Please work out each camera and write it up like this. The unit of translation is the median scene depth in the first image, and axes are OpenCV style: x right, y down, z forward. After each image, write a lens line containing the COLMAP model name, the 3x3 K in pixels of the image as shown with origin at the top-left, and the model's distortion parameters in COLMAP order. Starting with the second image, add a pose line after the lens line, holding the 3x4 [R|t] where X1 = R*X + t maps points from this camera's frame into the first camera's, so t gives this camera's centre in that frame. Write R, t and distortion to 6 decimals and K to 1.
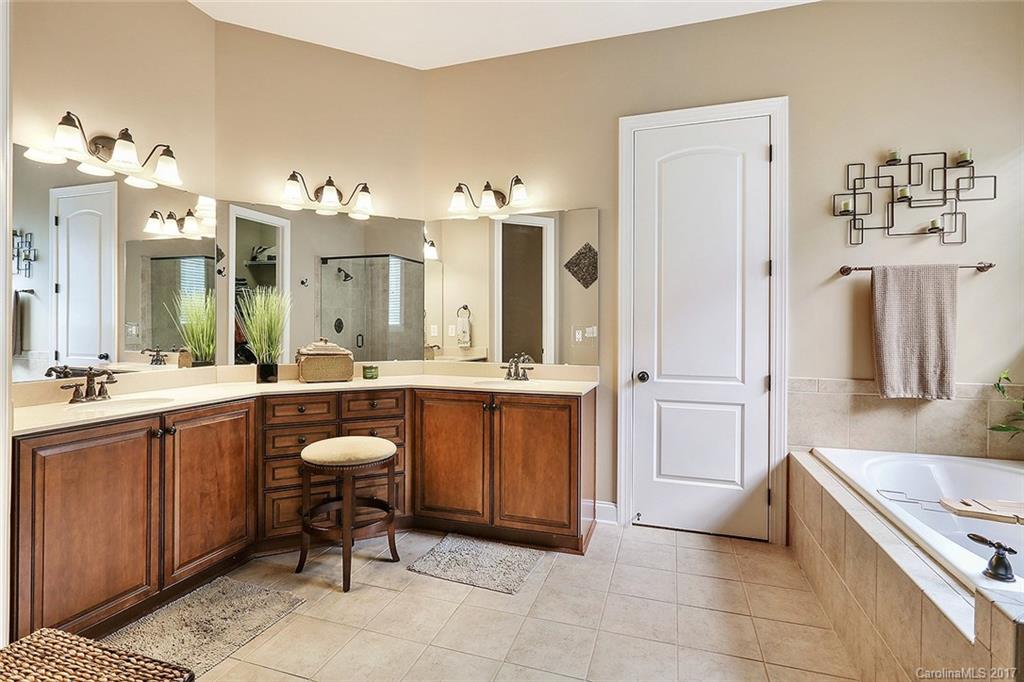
lens RADIAL K [[494.8, 0, 510.2], [0, 494.8, 331.4], [0, 0, 1]] dist [0.000685, 0.000643]
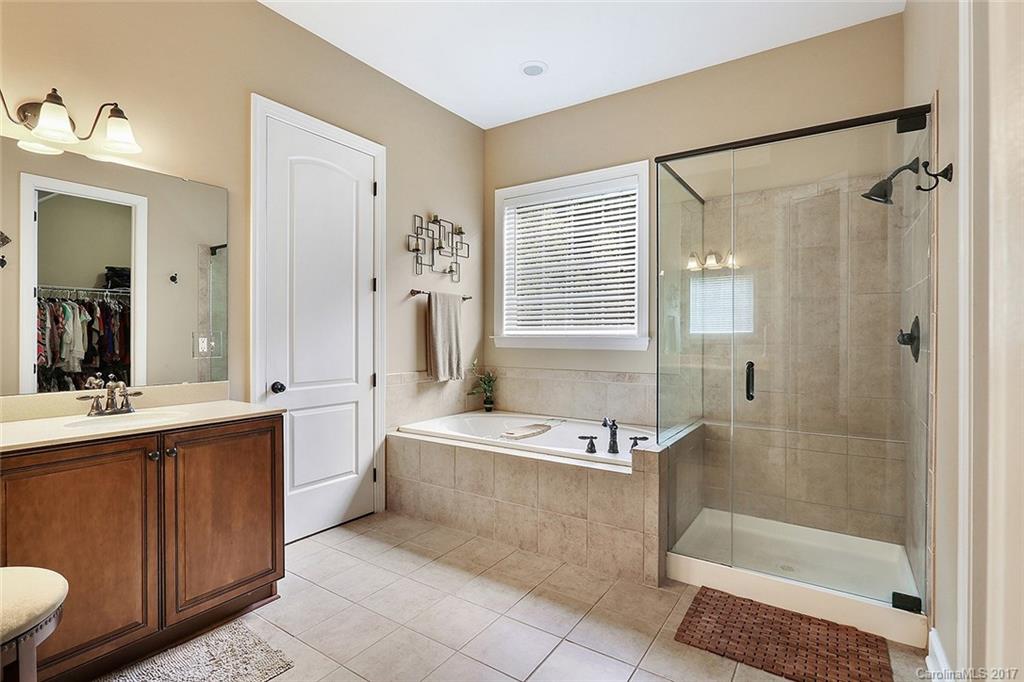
lens RADIAL K [[494.8, 0, 510.0], [0, 494.8, 341.0], [0, 0, 1]] dist [0.000685, 0.000643]
pose [[0.271756, -0.014162, 0.962262, -0.566613], [0.005817, 0.999898, 0.013073, -0.005273], [-0.962349, 0.002045, 0.271810, 0.374098]]
